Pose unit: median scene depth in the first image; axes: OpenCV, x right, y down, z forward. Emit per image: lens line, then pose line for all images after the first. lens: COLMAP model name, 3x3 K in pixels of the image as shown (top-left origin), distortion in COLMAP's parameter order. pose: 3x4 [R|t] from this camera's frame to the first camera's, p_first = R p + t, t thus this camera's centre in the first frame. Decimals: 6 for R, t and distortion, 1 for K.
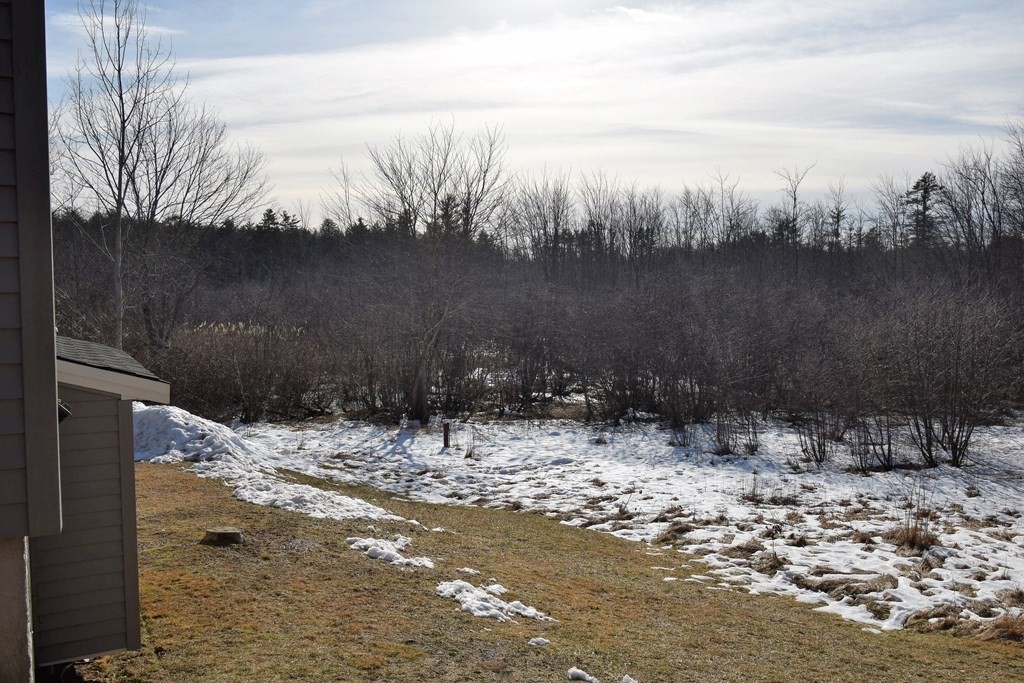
lens RADIAL K [[875.2, 0, 512.0], [0, 875.2, 341.5], [0, 0, 1]] dist [0.035635, -0.076774]
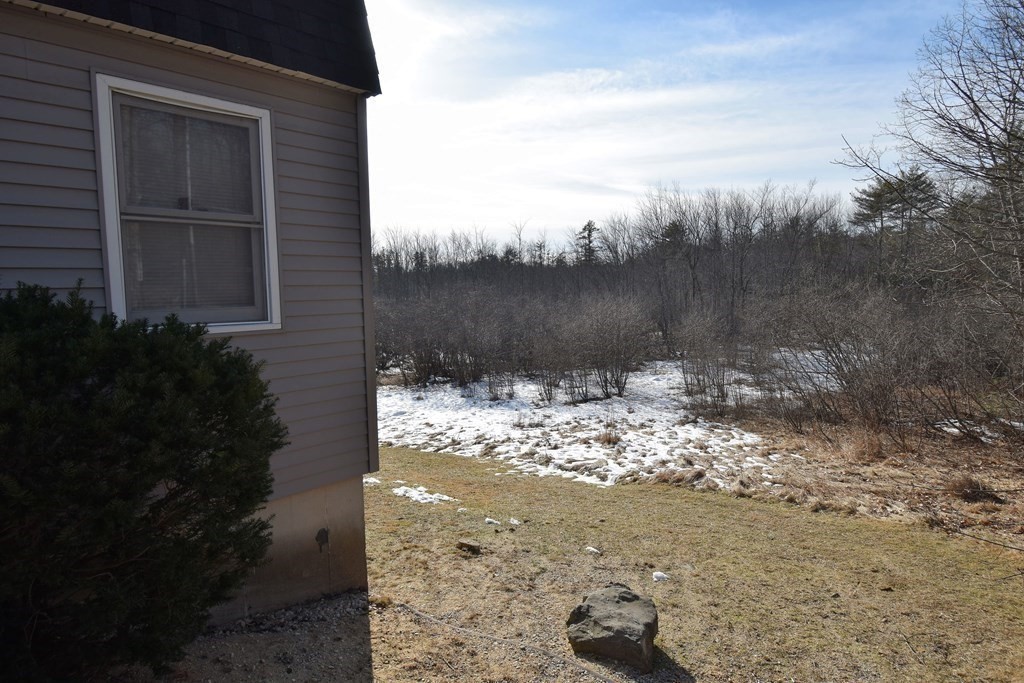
lens RADIAL K [[584.7, 0, 512.0], [0, 584.7, 341.5], [0, 0, 1]] dist [-0.000027, -0.000793]
pose [[0.951979, -0.049833, 0.302080, -0.086928], [0.041680, 0.998573, 0.033382, -0.028257], [-0.303312, -0.019189, 0.952698, -0.103311]]
